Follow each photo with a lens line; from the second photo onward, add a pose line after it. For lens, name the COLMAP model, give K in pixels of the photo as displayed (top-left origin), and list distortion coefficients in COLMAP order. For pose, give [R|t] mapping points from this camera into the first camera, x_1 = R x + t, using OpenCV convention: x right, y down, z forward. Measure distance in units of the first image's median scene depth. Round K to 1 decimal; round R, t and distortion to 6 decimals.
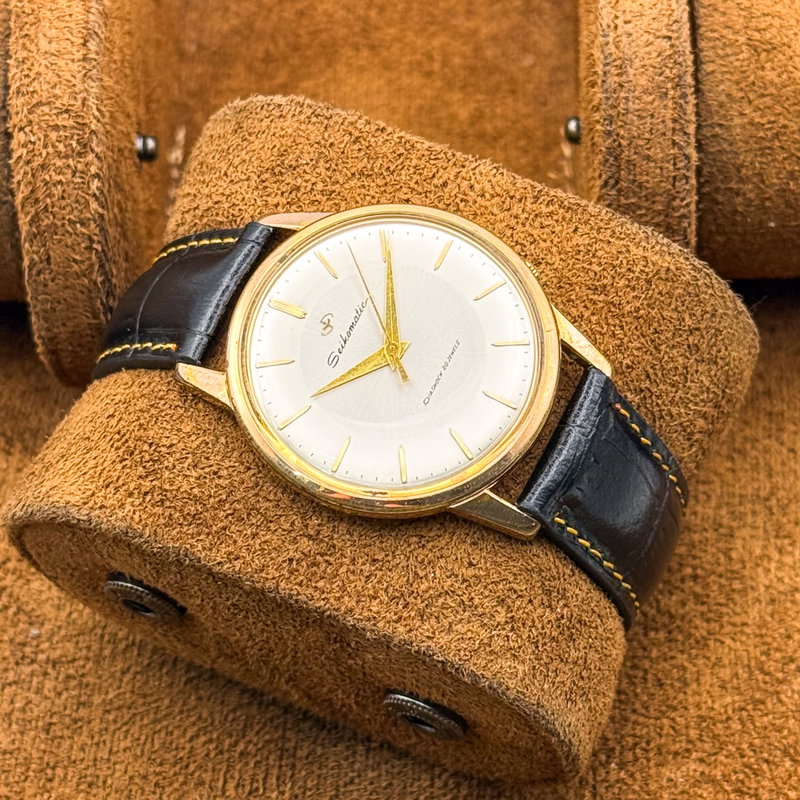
lens RADIAL K [[2734.3, 0, 402.4], [0, 2734.3, 398.5], [0, 0, 1]] dist [0.114579, 0.531214]
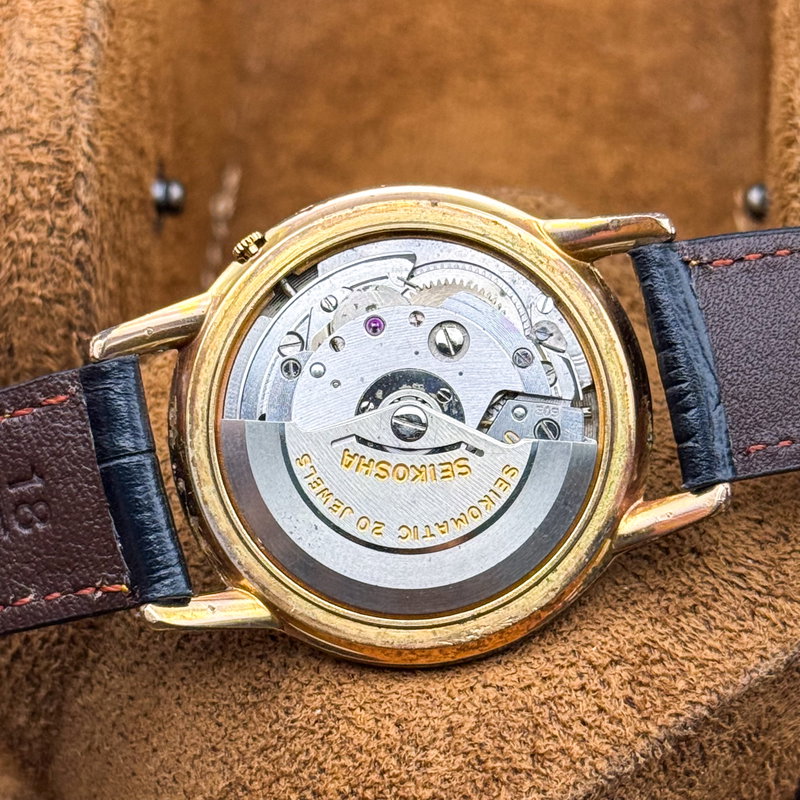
lens RADIAL K [[2718.2, 0, 399.8], [0, 2718.2, 400.7], [0, 0, 1]] dist [0.186619, 1.437104]
pose [[0.996984, 0.057530, -0.052090, 0.009649], [-0.057920, 0.998303, -0.006003, -0.039235], [0.051656, 0.009002, 0.998624, 0.298708]]
